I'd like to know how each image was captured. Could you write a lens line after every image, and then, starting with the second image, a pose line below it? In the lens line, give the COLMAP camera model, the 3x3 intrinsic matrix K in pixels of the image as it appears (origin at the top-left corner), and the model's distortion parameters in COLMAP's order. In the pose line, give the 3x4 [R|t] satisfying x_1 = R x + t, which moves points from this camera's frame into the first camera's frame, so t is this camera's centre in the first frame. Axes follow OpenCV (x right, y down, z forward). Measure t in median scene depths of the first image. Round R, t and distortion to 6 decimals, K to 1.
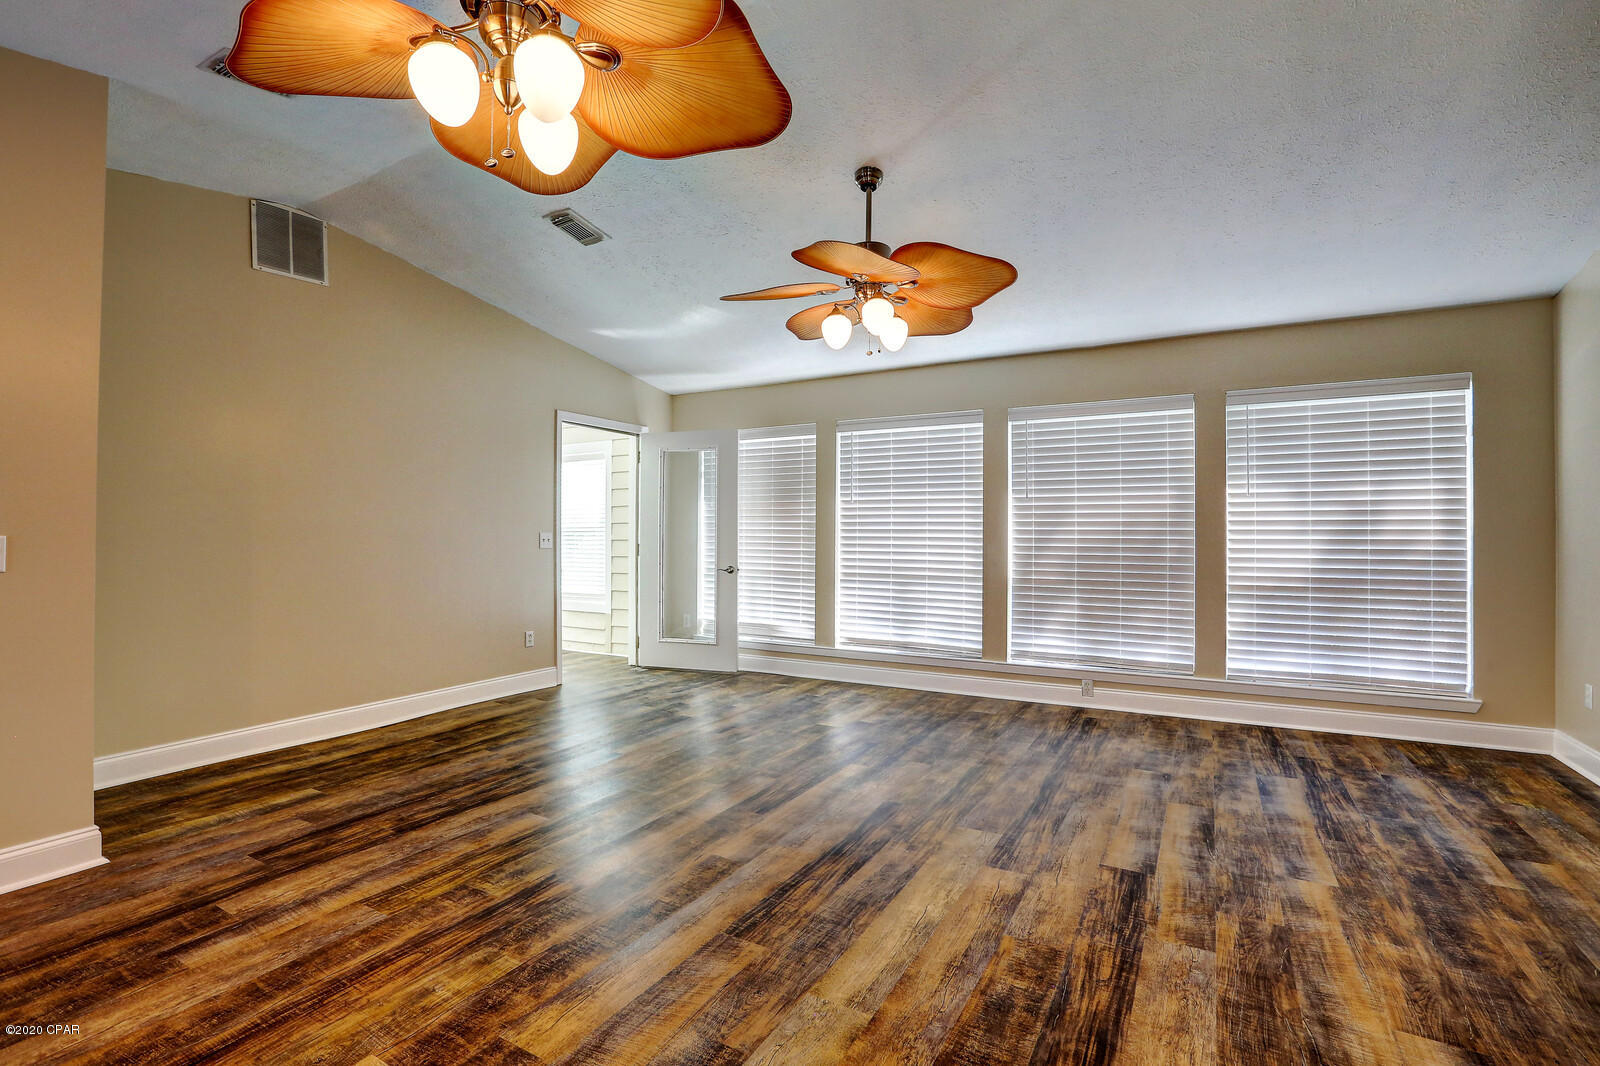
lens RADIAL K [[730.4, 0, 800.0], [0, 730.4, 533.0], [0, 0, 1]] dist [-0.049947, 0.017070]
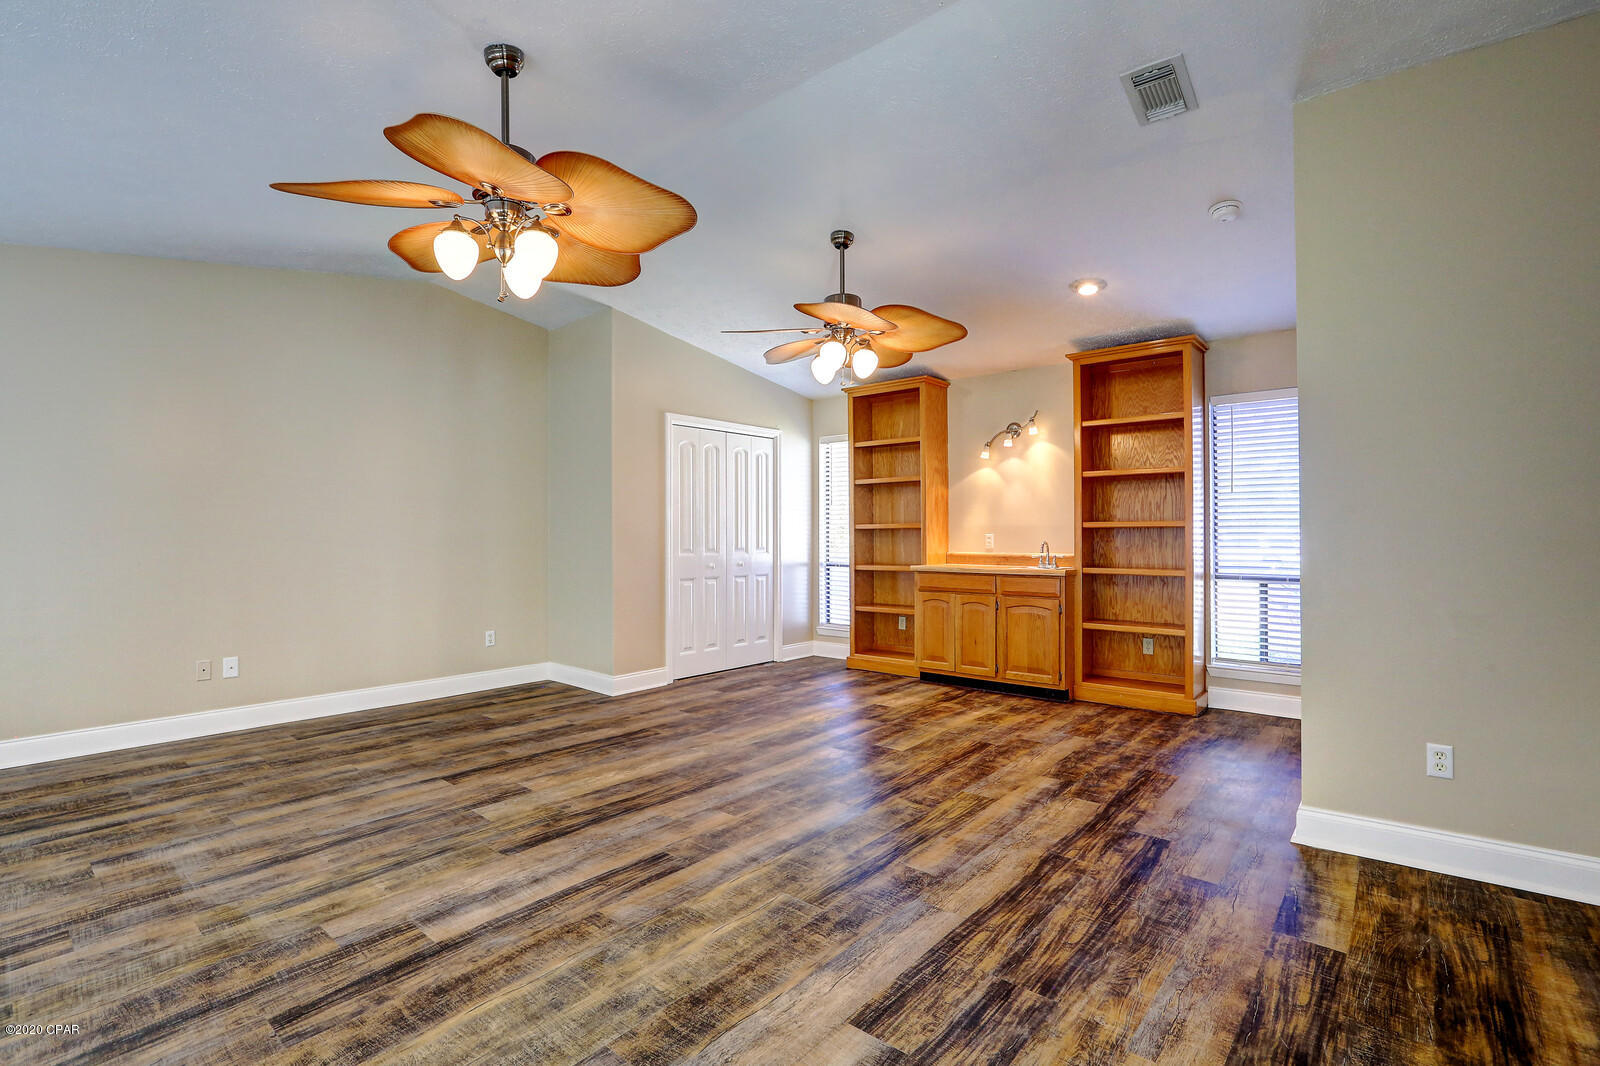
lens RADIAL K [[730.4, 0, 800.0], [0, 730.4, 533.0], [0, 0, 1]] dist [-0.049947, 0.017070]
pose [[-0.983444, 0.002483, 0.181196, -0.441121], [0.001180, 0.999973, -0.007296, 0.010133], [-0.181209, -0.006961, -0.983420, 2.158963]]
